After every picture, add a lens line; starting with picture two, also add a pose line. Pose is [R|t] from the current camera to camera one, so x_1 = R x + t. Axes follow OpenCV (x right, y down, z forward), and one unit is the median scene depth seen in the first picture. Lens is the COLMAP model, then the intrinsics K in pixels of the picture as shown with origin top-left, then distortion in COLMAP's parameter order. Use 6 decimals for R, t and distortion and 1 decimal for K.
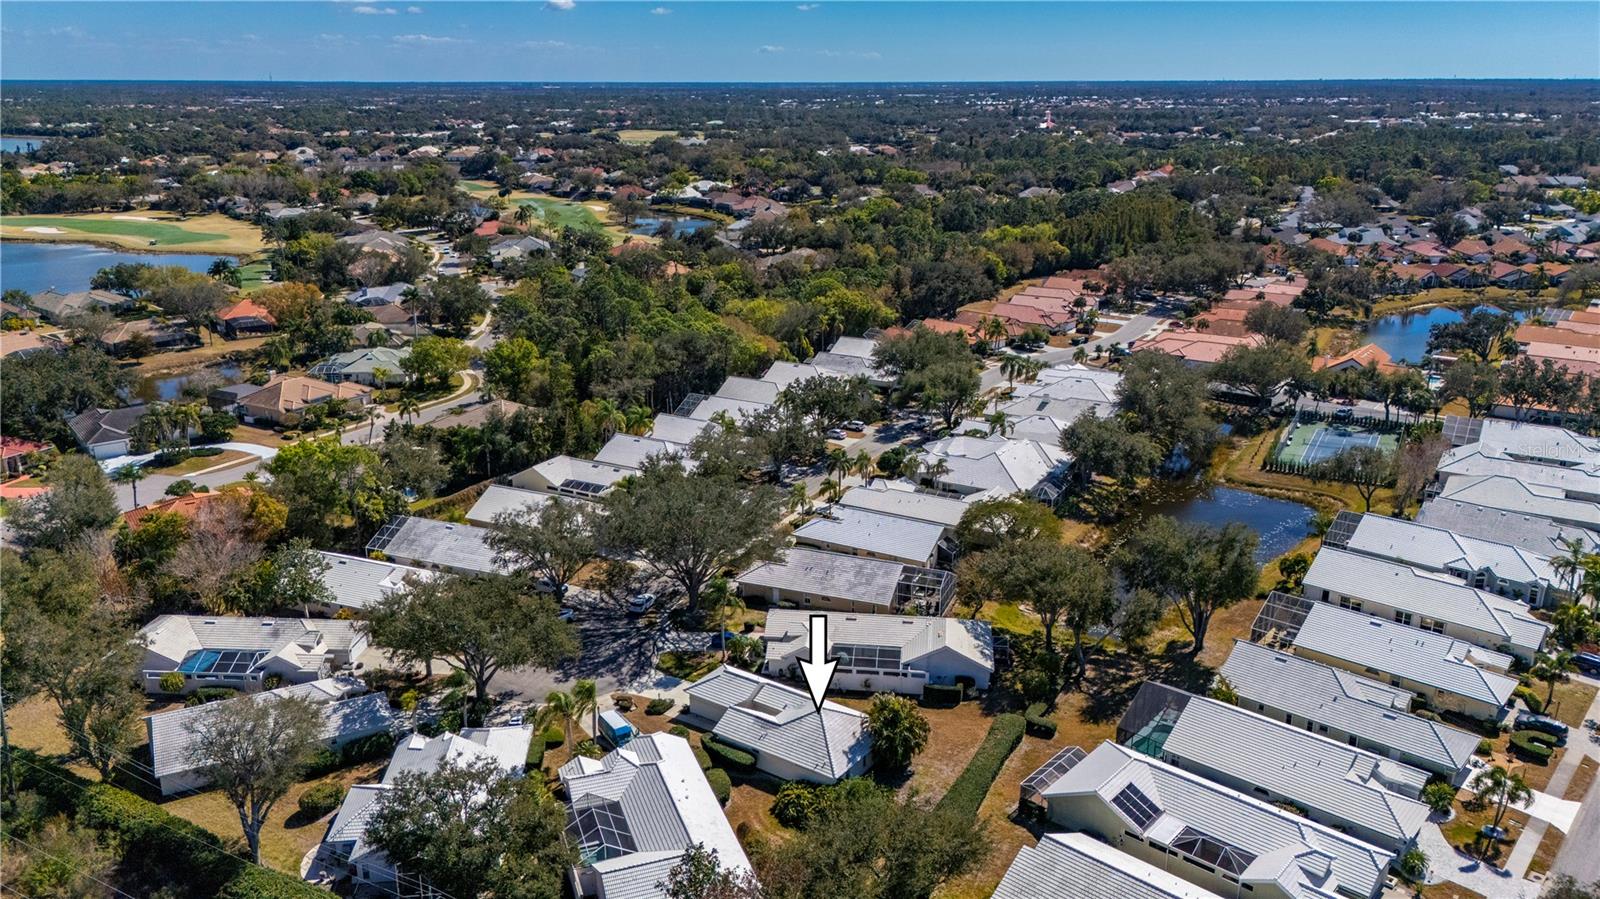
lens RADIAL K [[1180.1, 0, 790.5], [0, 1180.1, 452.4], [0, 0, 1]] dist [0.050770, -0.034054]
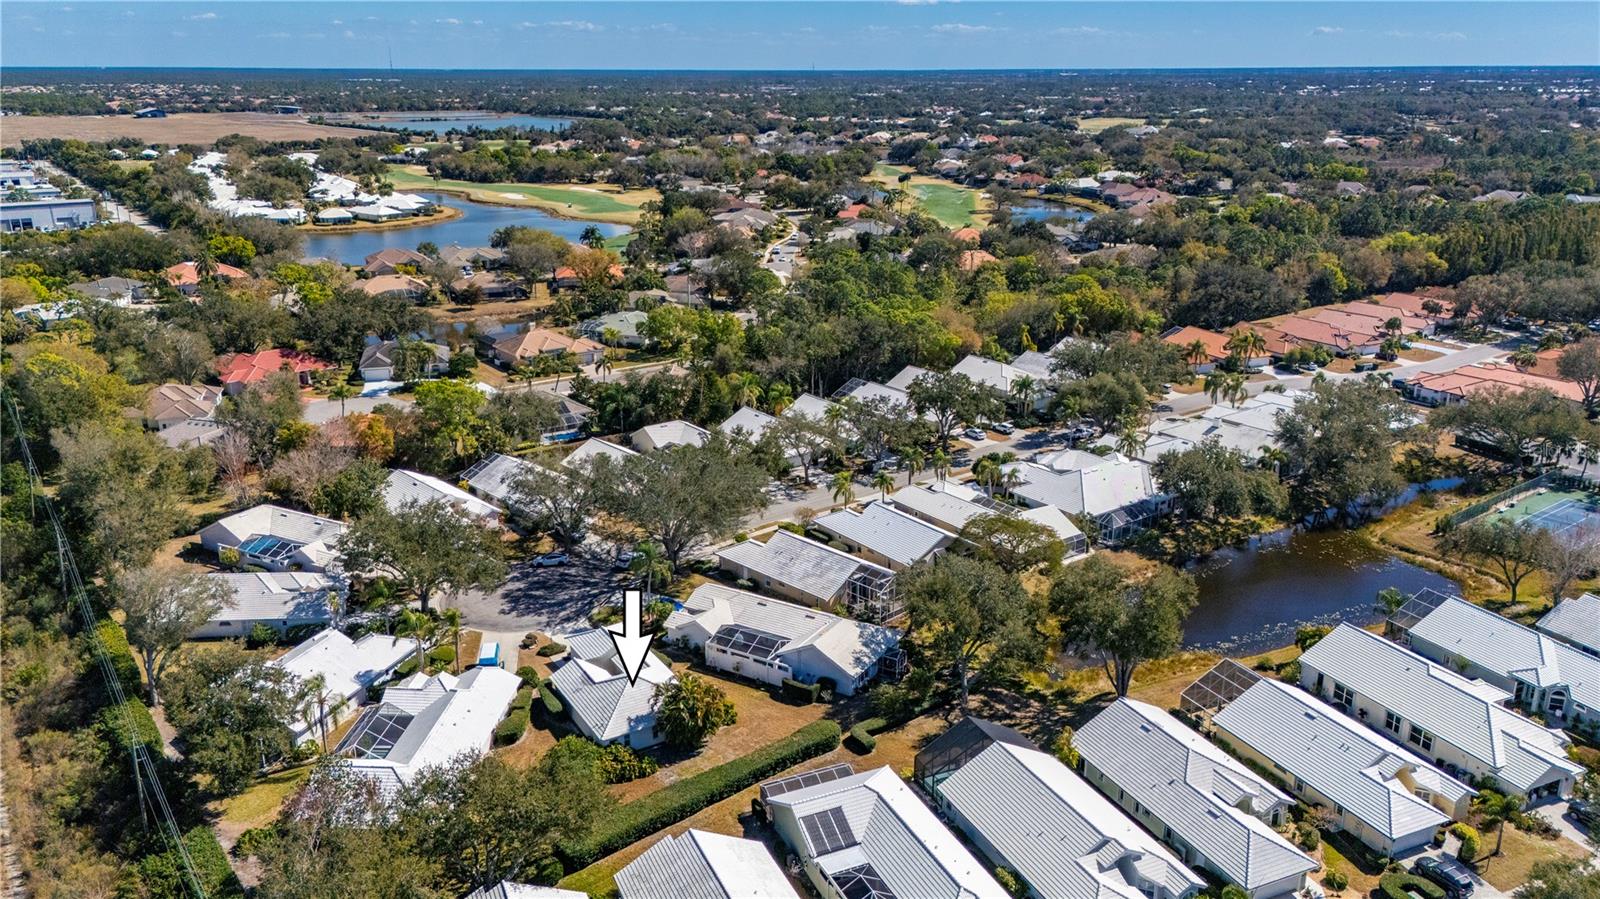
lens RADIAL K [[1180.1, 0, 797.0], [0, 1180.1, 452.7], [0, 0, 1]] dist [0.050770, -0.034054]
pose [[0.915473, 0.124715, -0.382565, 0.255158], [-0.120751, 0.992084, 0.034462, -0.014629], [0.383835, 0.014646, 0.923286, 0.044675]]
